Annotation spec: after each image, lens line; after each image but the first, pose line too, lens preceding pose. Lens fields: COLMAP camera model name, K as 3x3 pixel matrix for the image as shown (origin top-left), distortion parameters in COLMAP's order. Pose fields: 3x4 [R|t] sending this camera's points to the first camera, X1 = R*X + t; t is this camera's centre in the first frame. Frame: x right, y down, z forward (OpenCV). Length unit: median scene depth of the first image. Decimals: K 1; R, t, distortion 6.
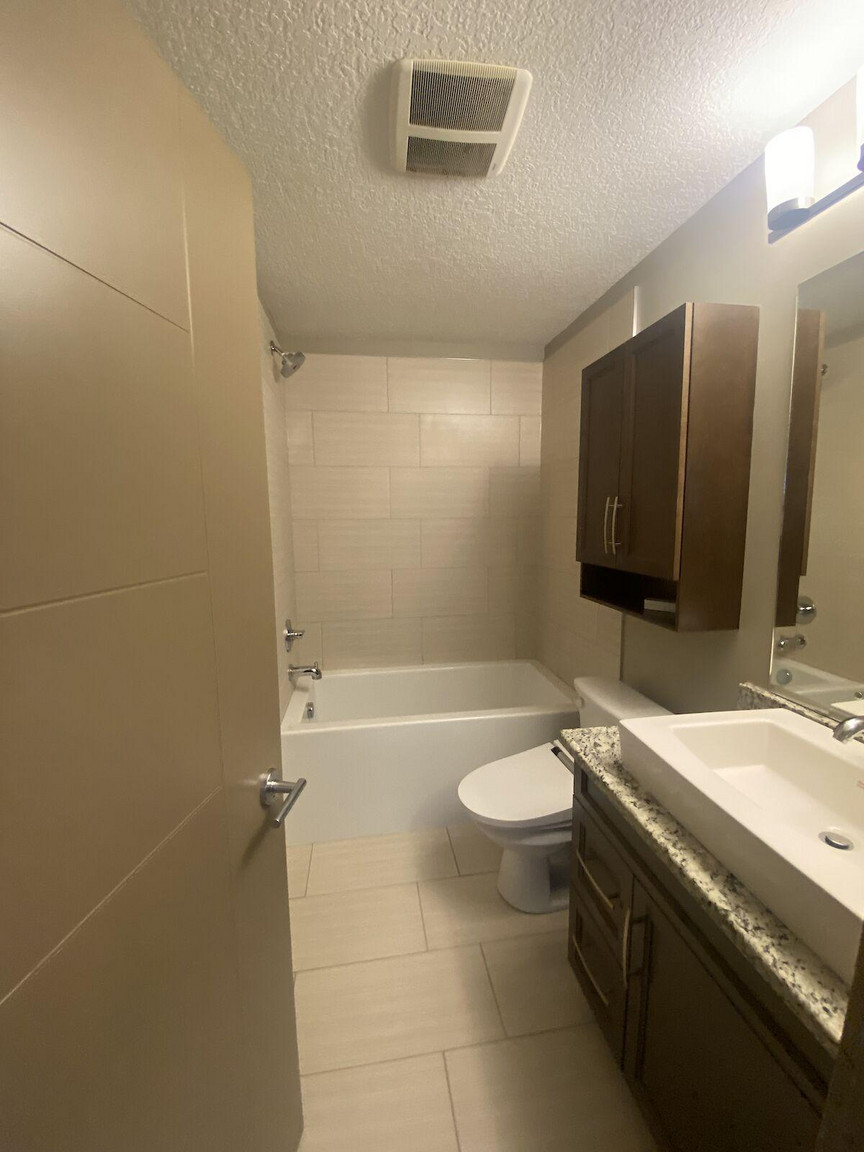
lens RADIAL K [[474.8, 0, 431.0], [0, 474.8, 573.0], [0, 0, 1]] dist [0.002417, 0.000059]
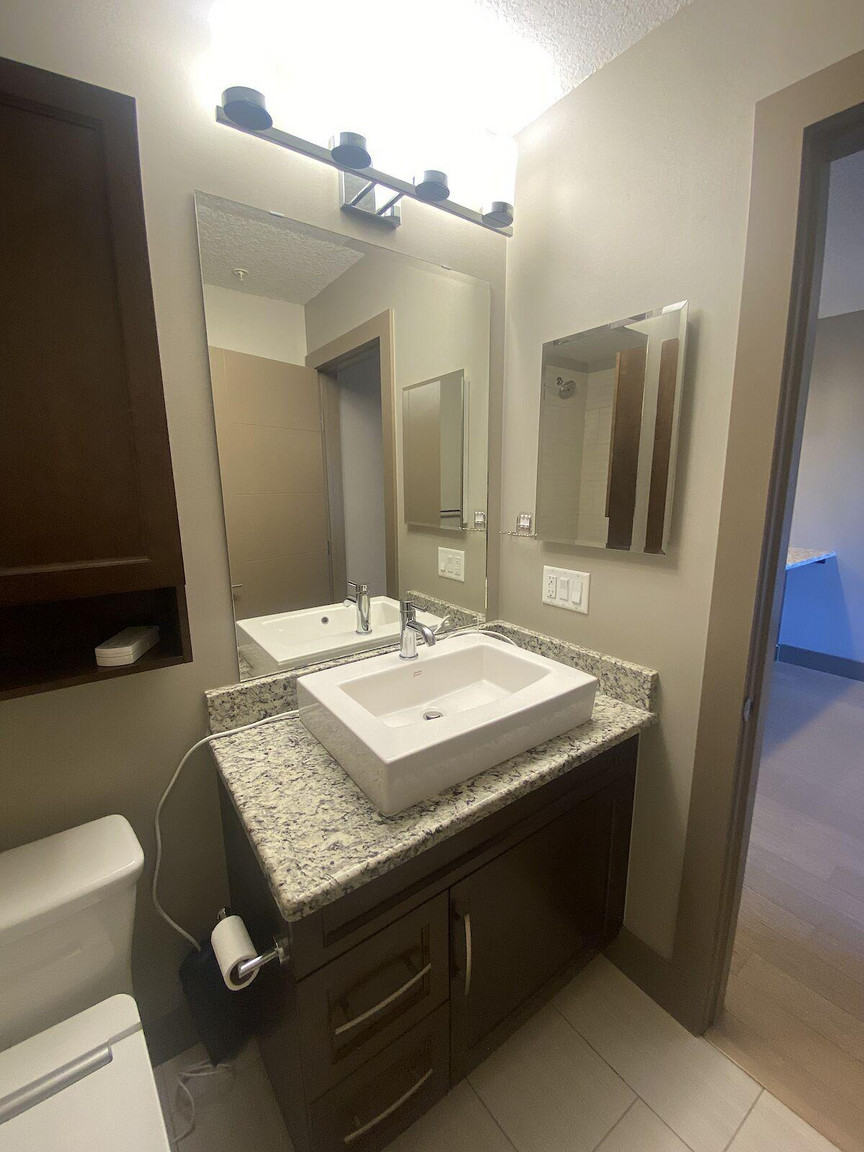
lens RADIAL K [[474.8, 0, 425.1], [0, 474.8, 574.0], [0, 0, 1]] dist [0.002417, 0.000059]
pose [[-0.441095, -0.174337, 0.880365, -0.236384], [0.134985, 0.956904, 0.257126, -0.159623], [-0.887251, 0.232253, -0.398553, 1.252607]]
